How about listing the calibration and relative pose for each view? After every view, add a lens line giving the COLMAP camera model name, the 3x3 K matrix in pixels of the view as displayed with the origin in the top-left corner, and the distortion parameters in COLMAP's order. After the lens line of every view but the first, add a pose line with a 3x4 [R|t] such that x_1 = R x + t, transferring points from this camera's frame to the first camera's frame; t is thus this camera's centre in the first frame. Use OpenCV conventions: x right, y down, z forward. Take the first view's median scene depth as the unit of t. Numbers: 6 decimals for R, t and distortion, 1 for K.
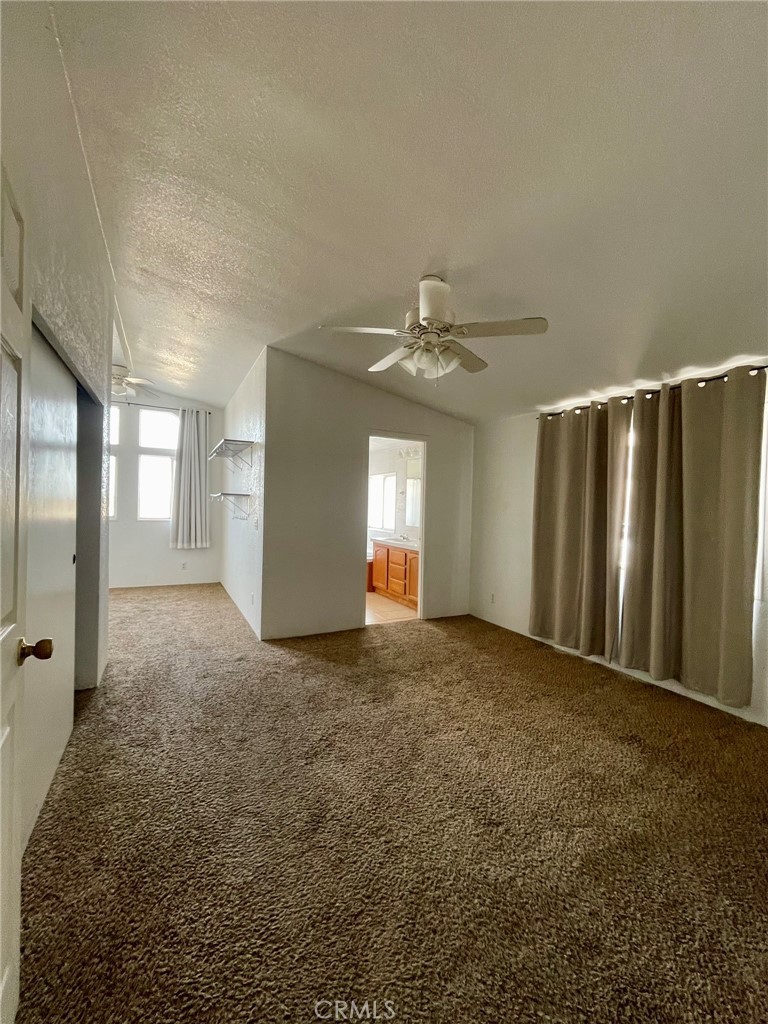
lens RADIAL K [[415.6, 0, 380.8], [0, 415.6, 510.5], [0, 0, 1]] dist [-0.002119, 0.000462]
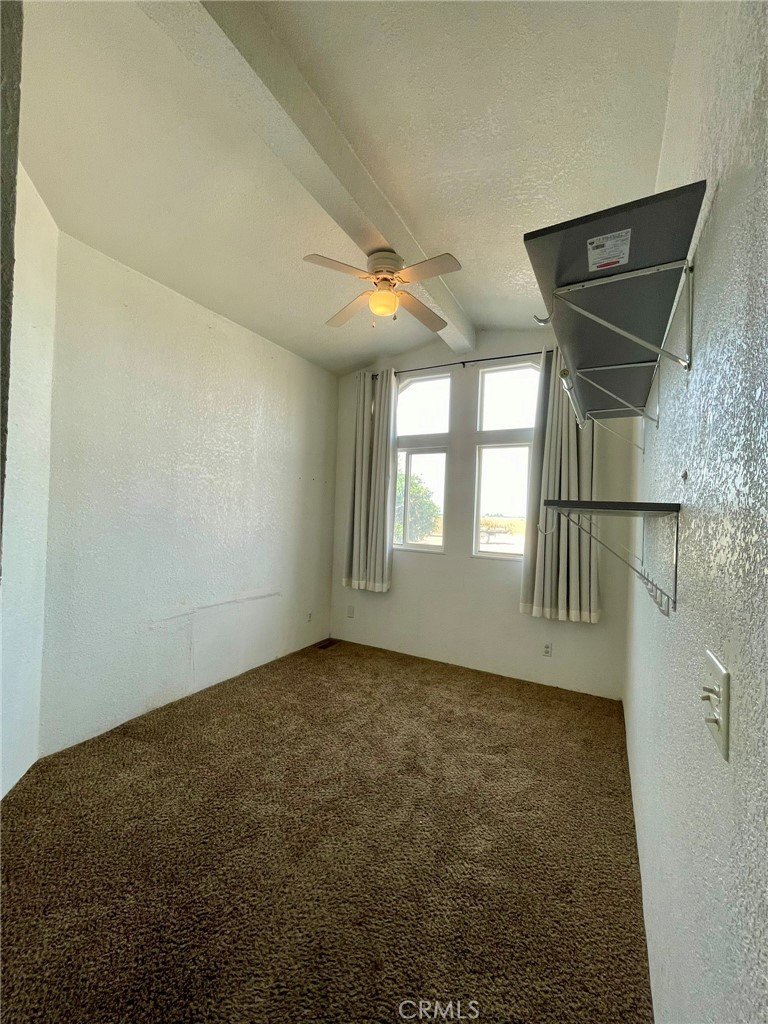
lens RADIAL K [[415.6, 0, 380.8], [0, 415.6, 510.5], [0, 0, 1]] dist [-0.002119, 0.000462]
pose [[0.559780, -0.017785, -0.828450, -0.162425], [-0.027790, 0.998804, -0.040219, -0.013656], [0.828175, 0.045537, 0.558617, 0.543887]]
